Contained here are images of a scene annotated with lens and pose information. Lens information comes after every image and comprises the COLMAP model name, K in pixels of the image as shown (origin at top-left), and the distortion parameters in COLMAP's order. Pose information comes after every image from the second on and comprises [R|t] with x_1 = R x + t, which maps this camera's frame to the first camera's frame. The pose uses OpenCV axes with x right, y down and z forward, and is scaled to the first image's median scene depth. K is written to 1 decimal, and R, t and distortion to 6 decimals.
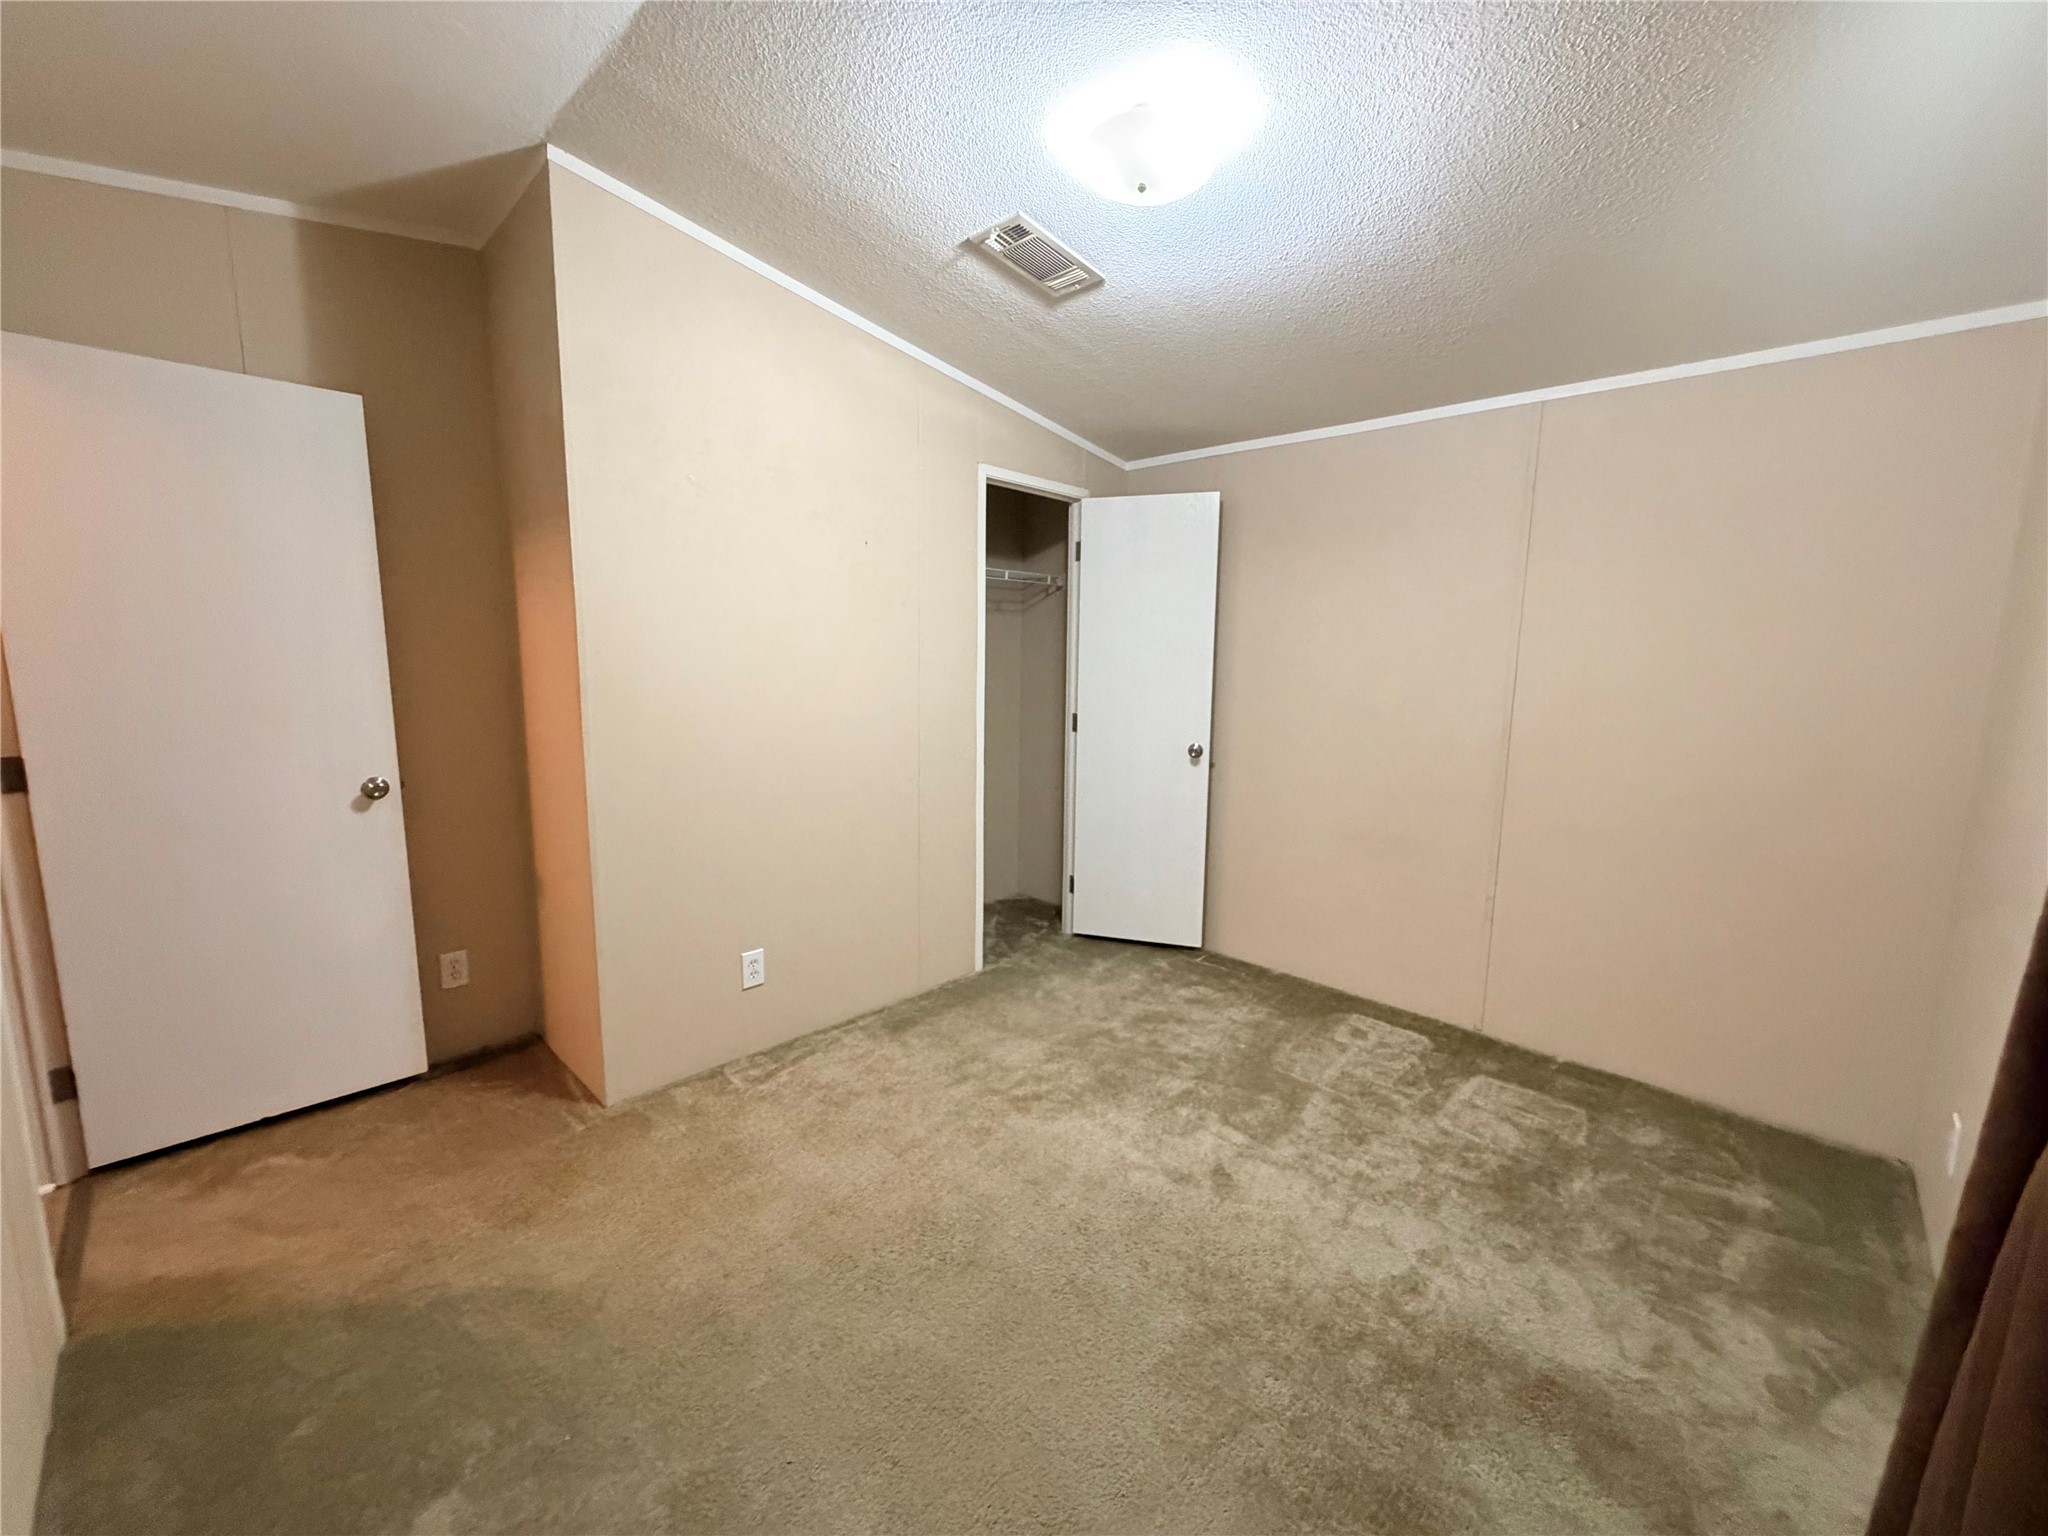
lens RADIAL K [[817.9, 0, 1021.4], [0, 817.9, 771.0], [0, 0, 1]] dist [0.001512, 0.000223]
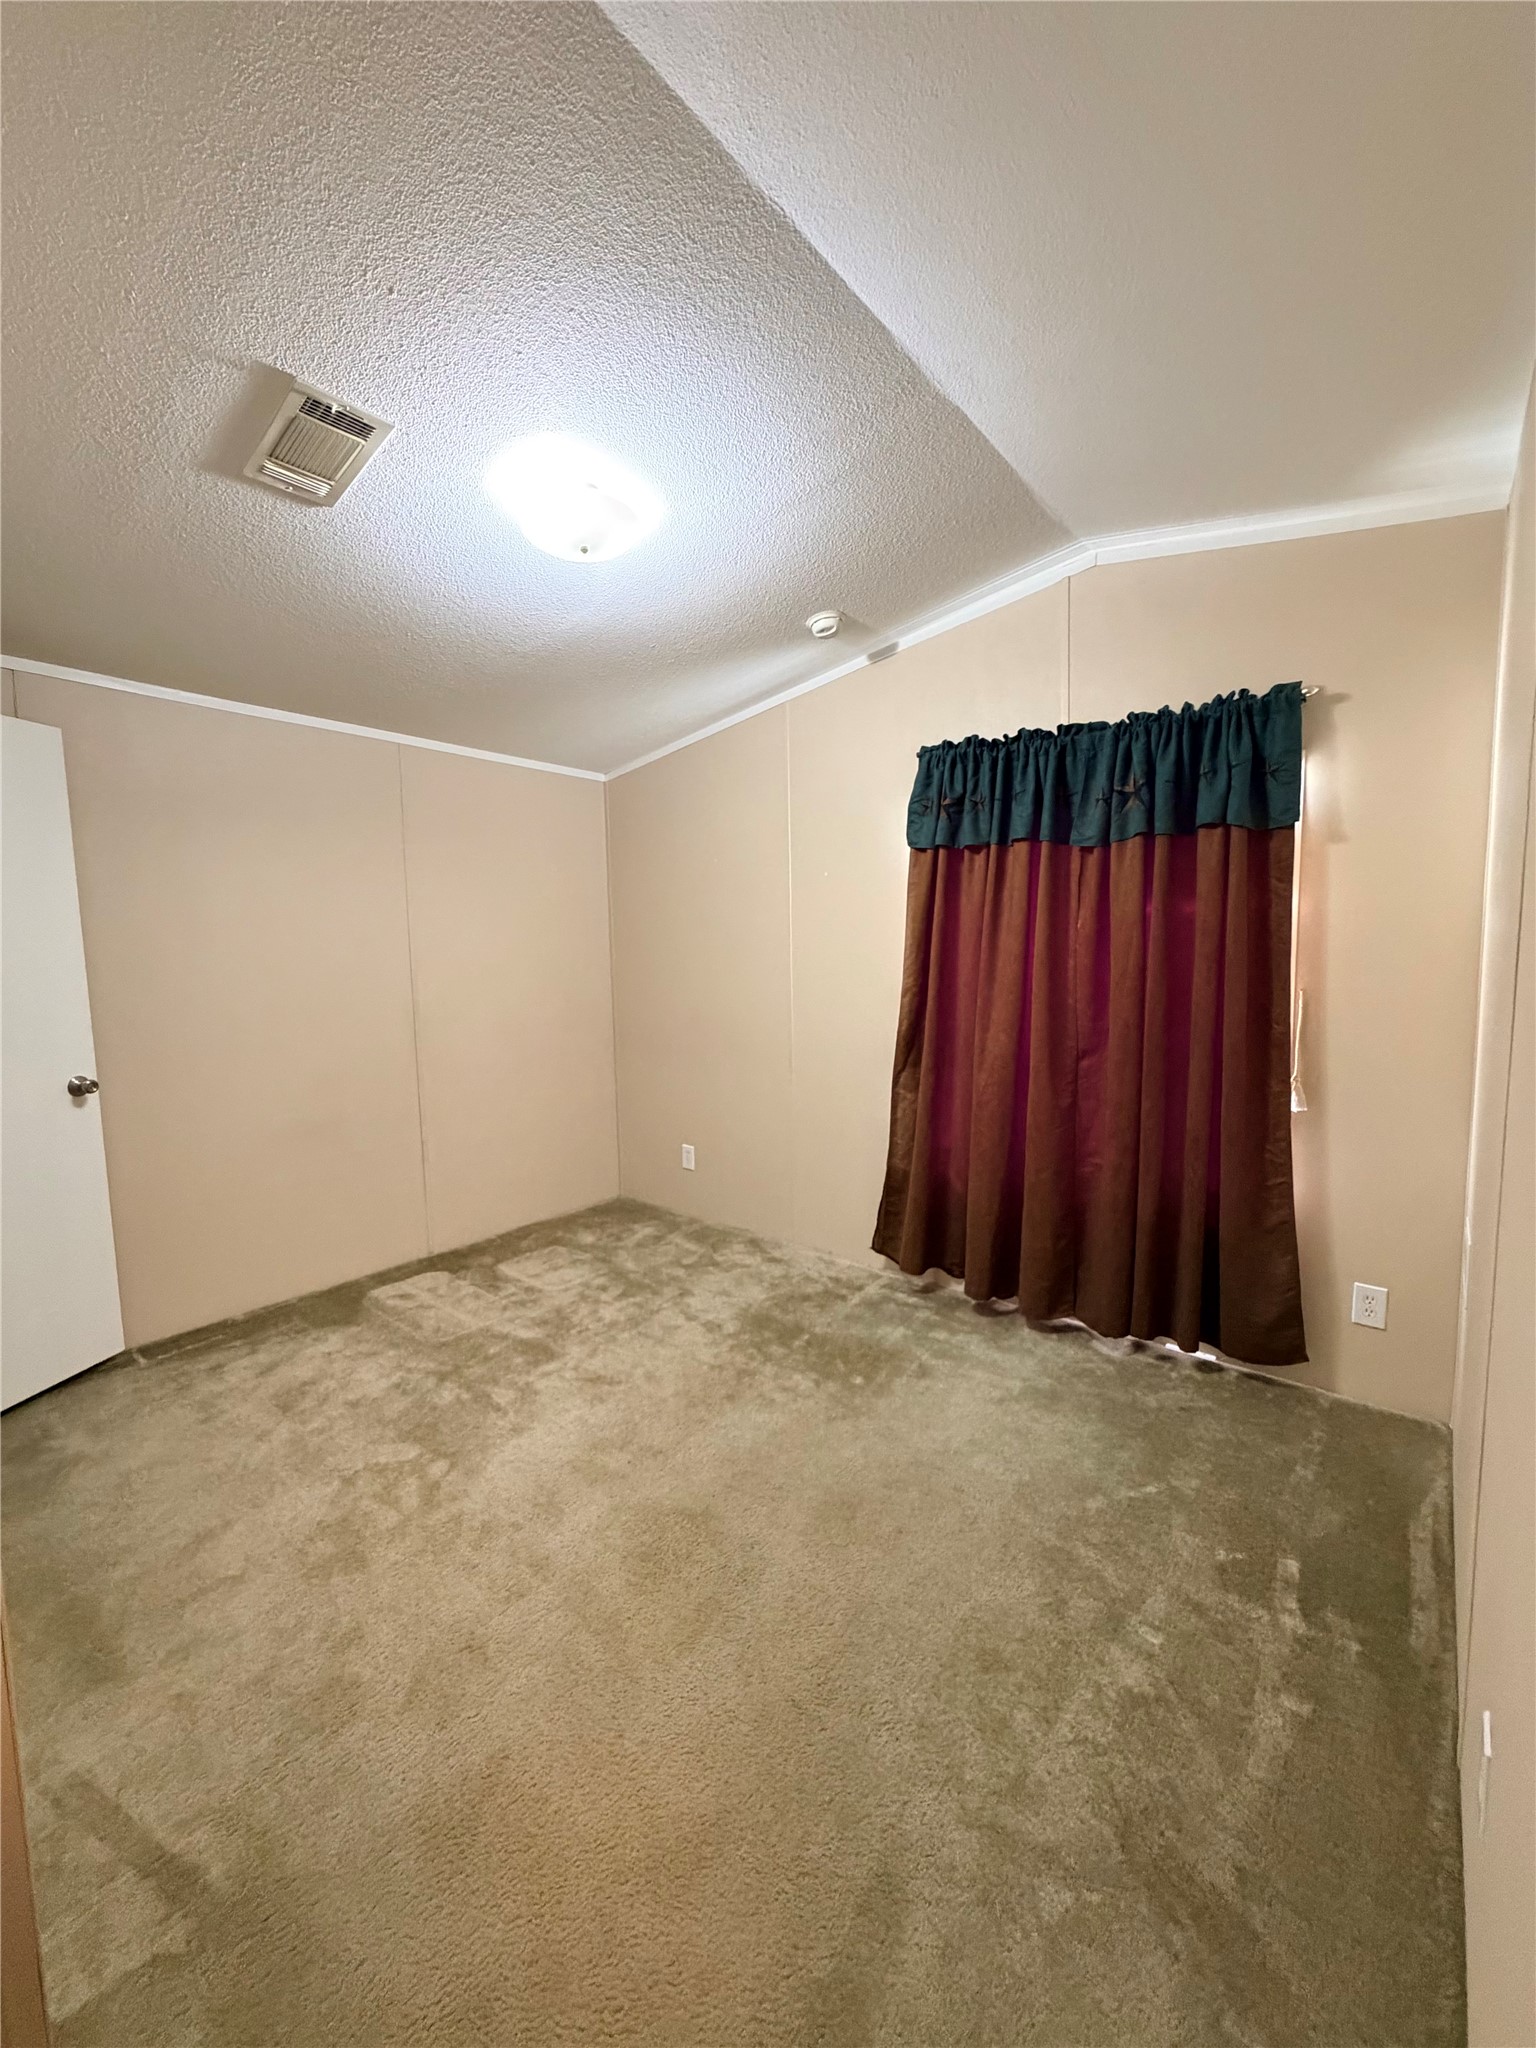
lens RADIAL K [[817.9, 0, 768.0], [0, 817.9, 1024.0], [0, 0, 1]] dist [0.001512, 0.000223]
pose [[-0.084435, -0.111308, 0.990193, -0.689902], [0.153889, 0.980362, 0.123325, -0.094205], [-0.984474, 0.162793, -0.065648, 0.577437]]
